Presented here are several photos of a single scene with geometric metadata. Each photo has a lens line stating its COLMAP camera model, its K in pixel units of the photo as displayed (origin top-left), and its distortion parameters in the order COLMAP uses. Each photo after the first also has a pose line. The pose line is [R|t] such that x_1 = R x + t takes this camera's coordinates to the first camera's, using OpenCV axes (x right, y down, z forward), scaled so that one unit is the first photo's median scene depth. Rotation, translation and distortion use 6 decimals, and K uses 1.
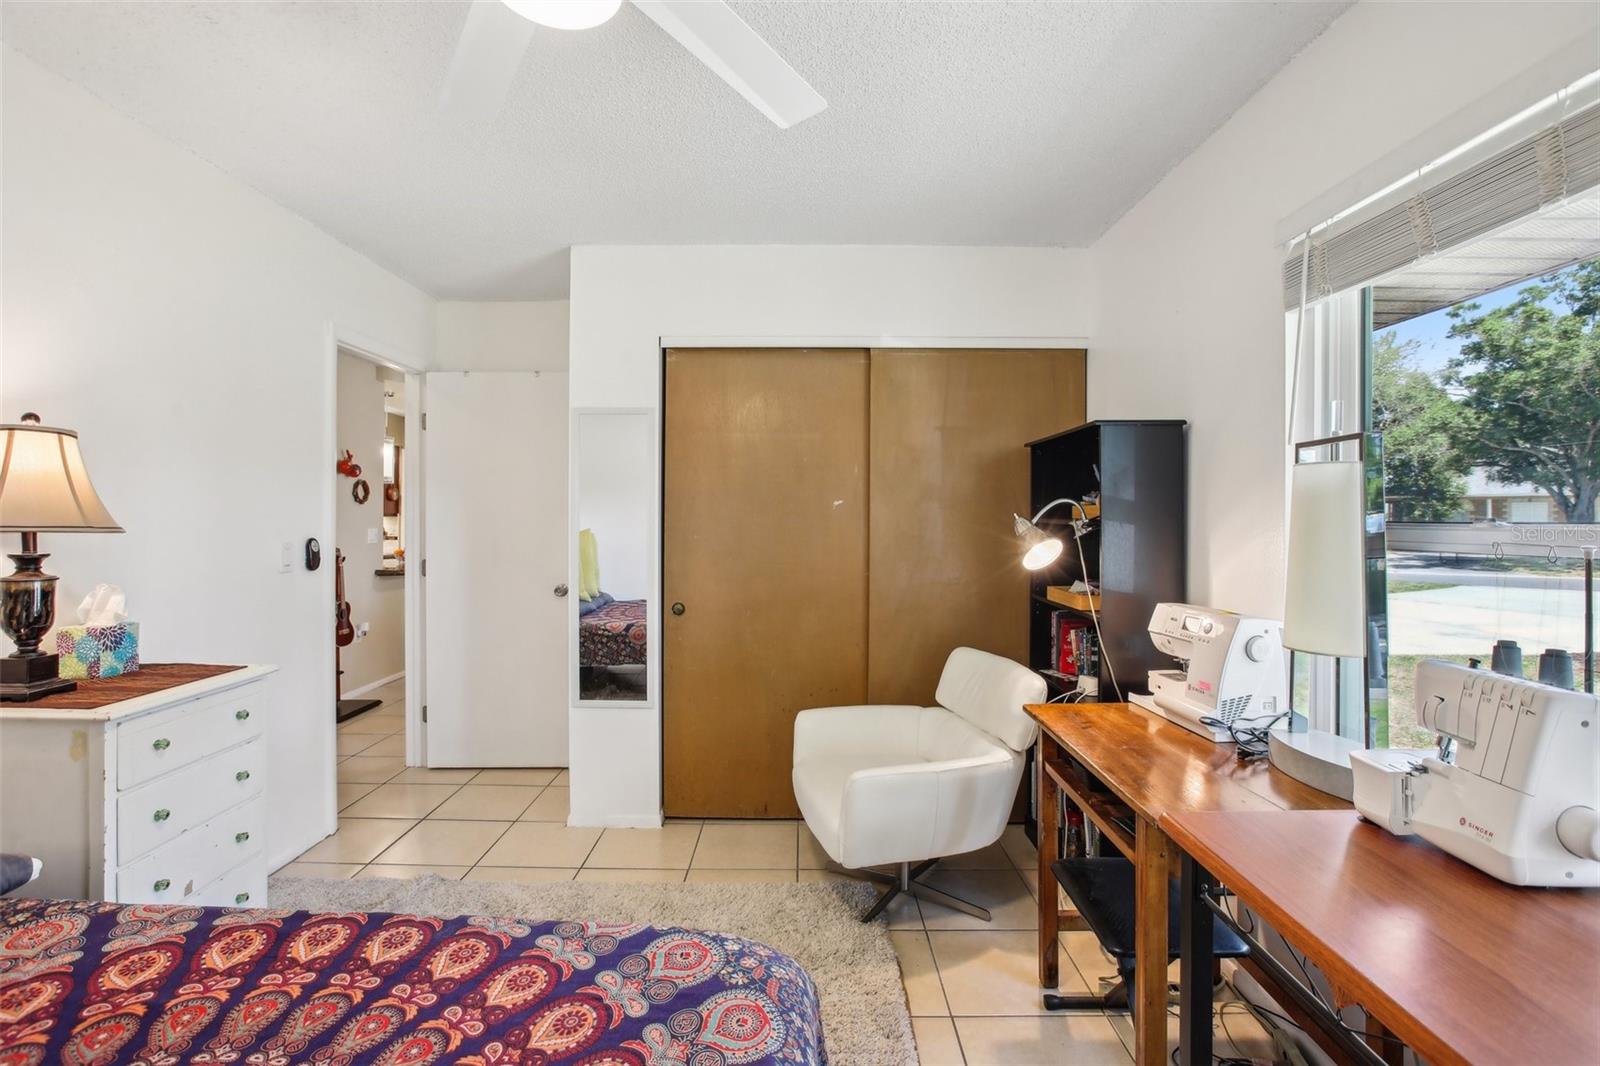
lens RADIAL K [[736.7, 0, 800.0], [0, 736.7, 533.0], [0, 0, 1]] dist [-0.044525, 0.008759]
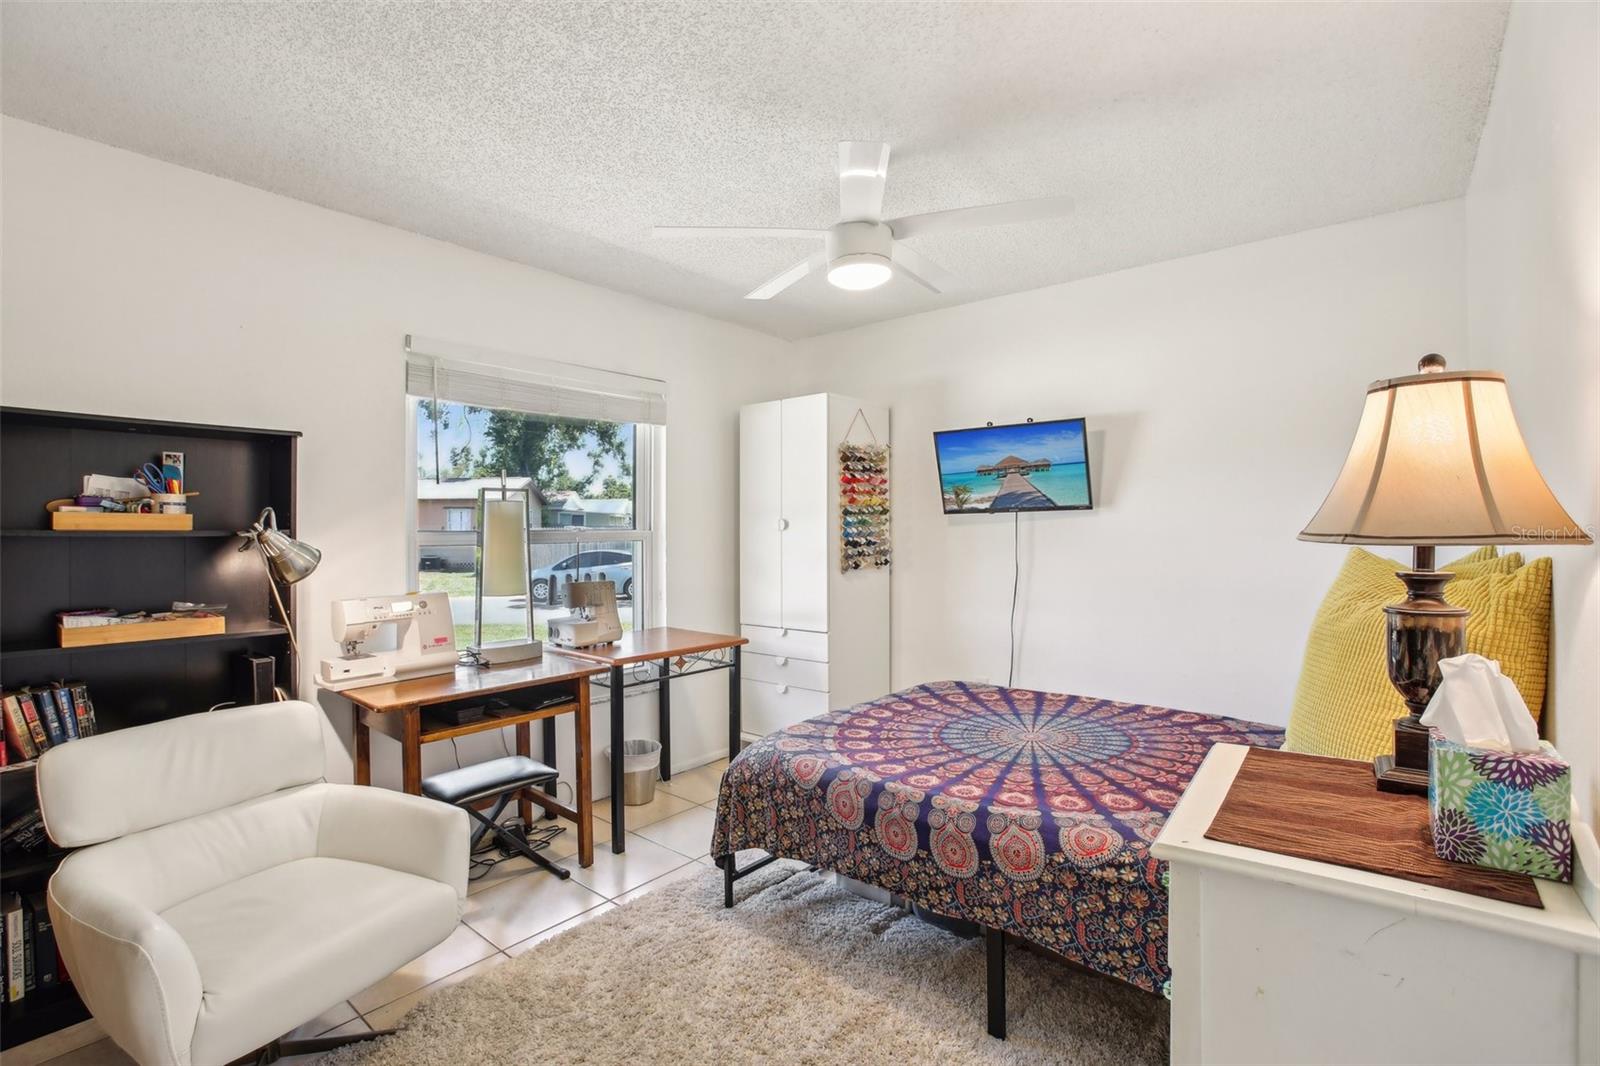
lens RADIAL K [[736.7, 0, 800.0], [0, 736.7, 533.0], [0, 0, 1]] dist [-0.044525, 0.008759]
pose [[-0.779586, -0.002249, 0.626292, -1.452088], [0.016545, 0.999571, 0.024184, -0.047426], [-0.626077, 0.029215, -0.779214, 2.573190]]
